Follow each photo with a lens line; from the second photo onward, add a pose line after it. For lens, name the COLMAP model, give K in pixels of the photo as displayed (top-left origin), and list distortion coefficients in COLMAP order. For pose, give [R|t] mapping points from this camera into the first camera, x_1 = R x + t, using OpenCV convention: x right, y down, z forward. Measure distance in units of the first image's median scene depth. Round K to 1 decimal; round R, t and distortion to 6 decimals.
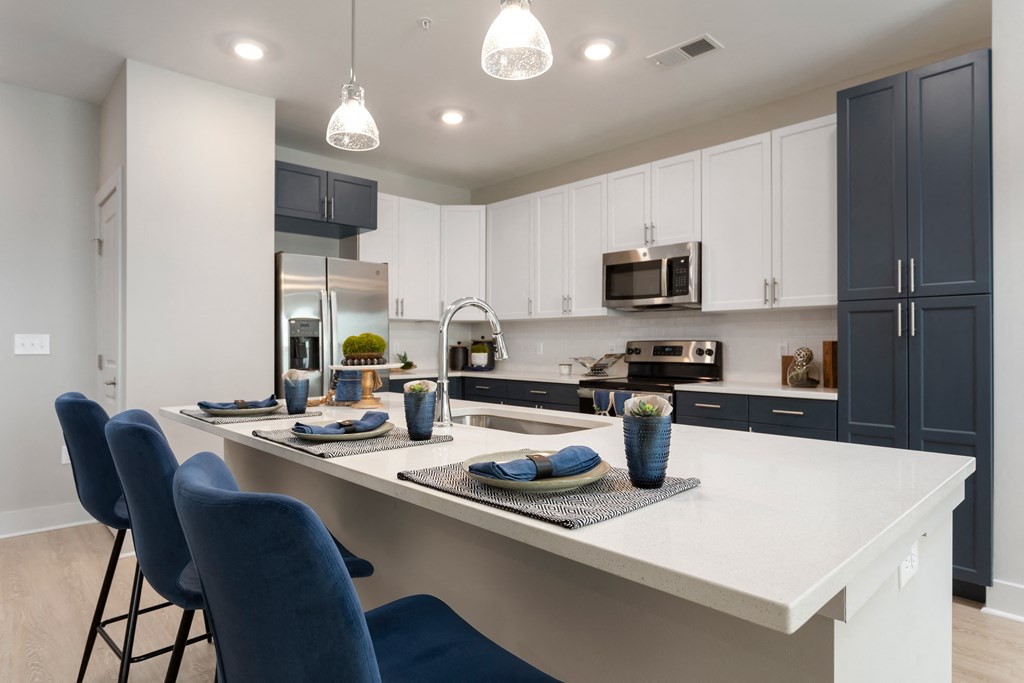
lens RADIAL K [[597.9, 0, 512.0], [0, 597.9, 341.5], [0, 0, 1]] dist [-0.000050, -0.000003]
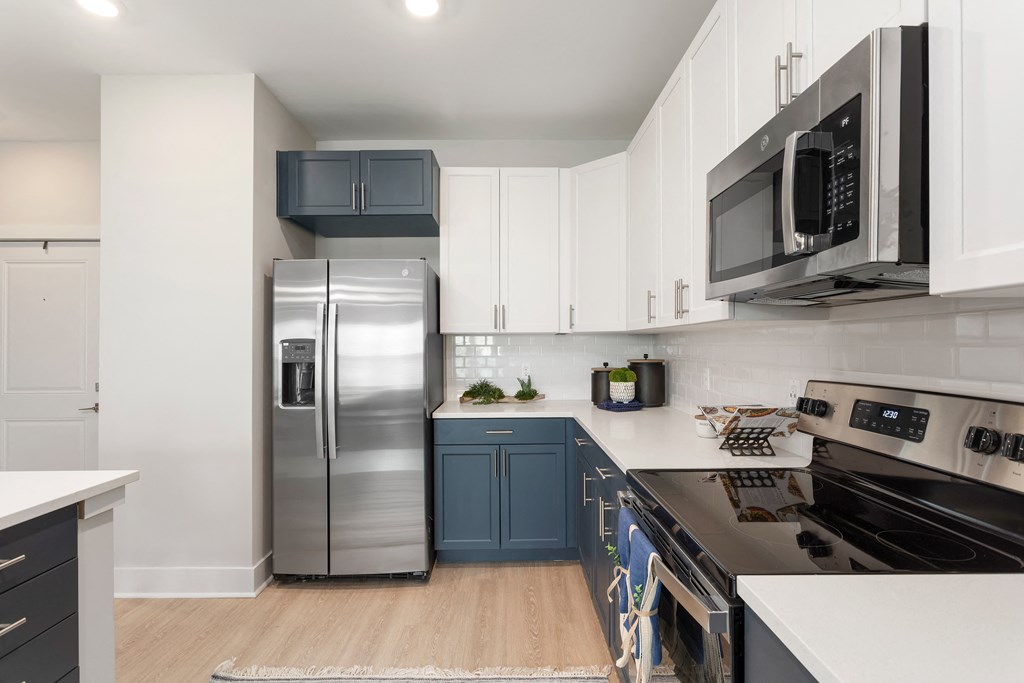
lens RADIAL K [[512.9, 0, 512.0], [0, 512.9, 341.5], [0, 0, 1]] dist [0.001517, 0.000363]
pose [[0.734924, -0.009446, -0.678083, 0.320210], [0.006814, 0.999955, -0.006545, -0.029161], [0.678115, 0.000189, 0.734956, 0.688038]]
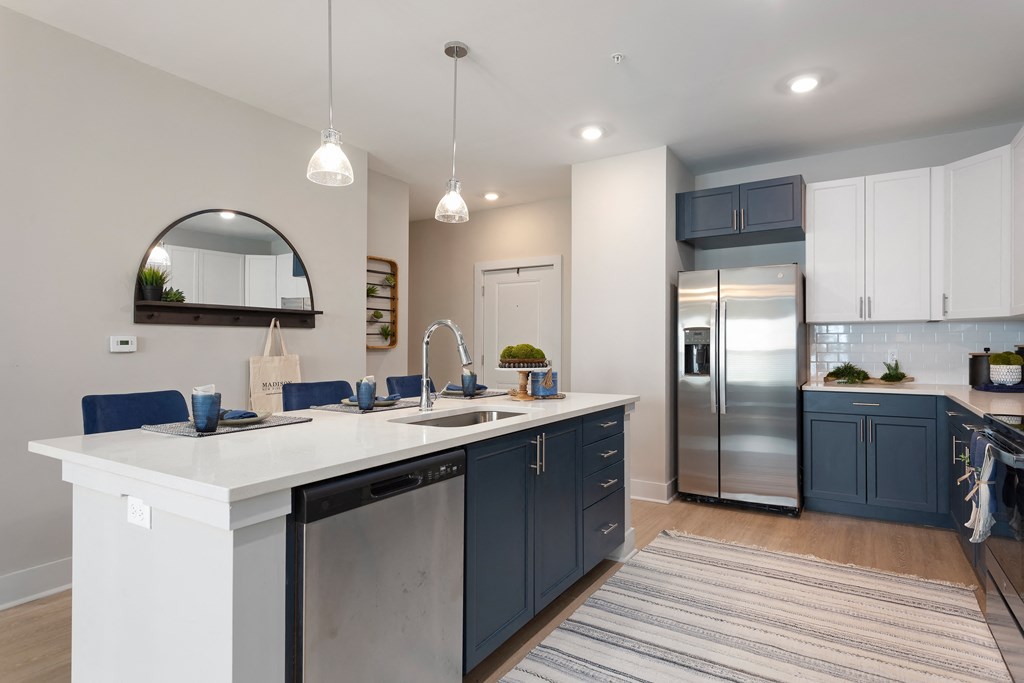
lens RADIAL K [[548.5, 0, 512.0], [0, 548.5, 341.5], [0, 0, 1]] dist [-0.000117, 0.000351]
pose [[0.246943, -0.008186, -0.968995, 0.555546], [0.002895, 0.999966, -0.007710, -0.005836], [0.969026, -0.000901, 0.246958, 0.411528]]
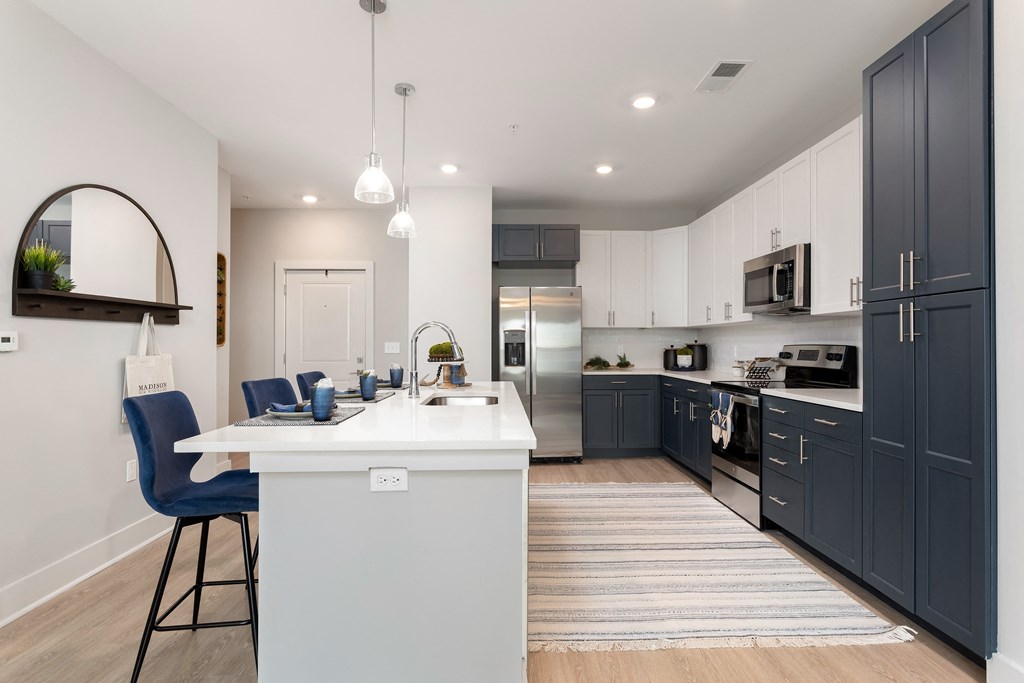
lens RADIAL K [[524.3, 0, 512.0], [0, 524.3, 341.5], [0, 0, 1]] dist [-0.001585, 0.000072]
pose [[0.745134, -0.005352, -0.666894, 0.500300], [0.003329, 0.999985, -0.004306, -0.005235], [0.666907, 0.000989, 0.745141, 0.041725]]
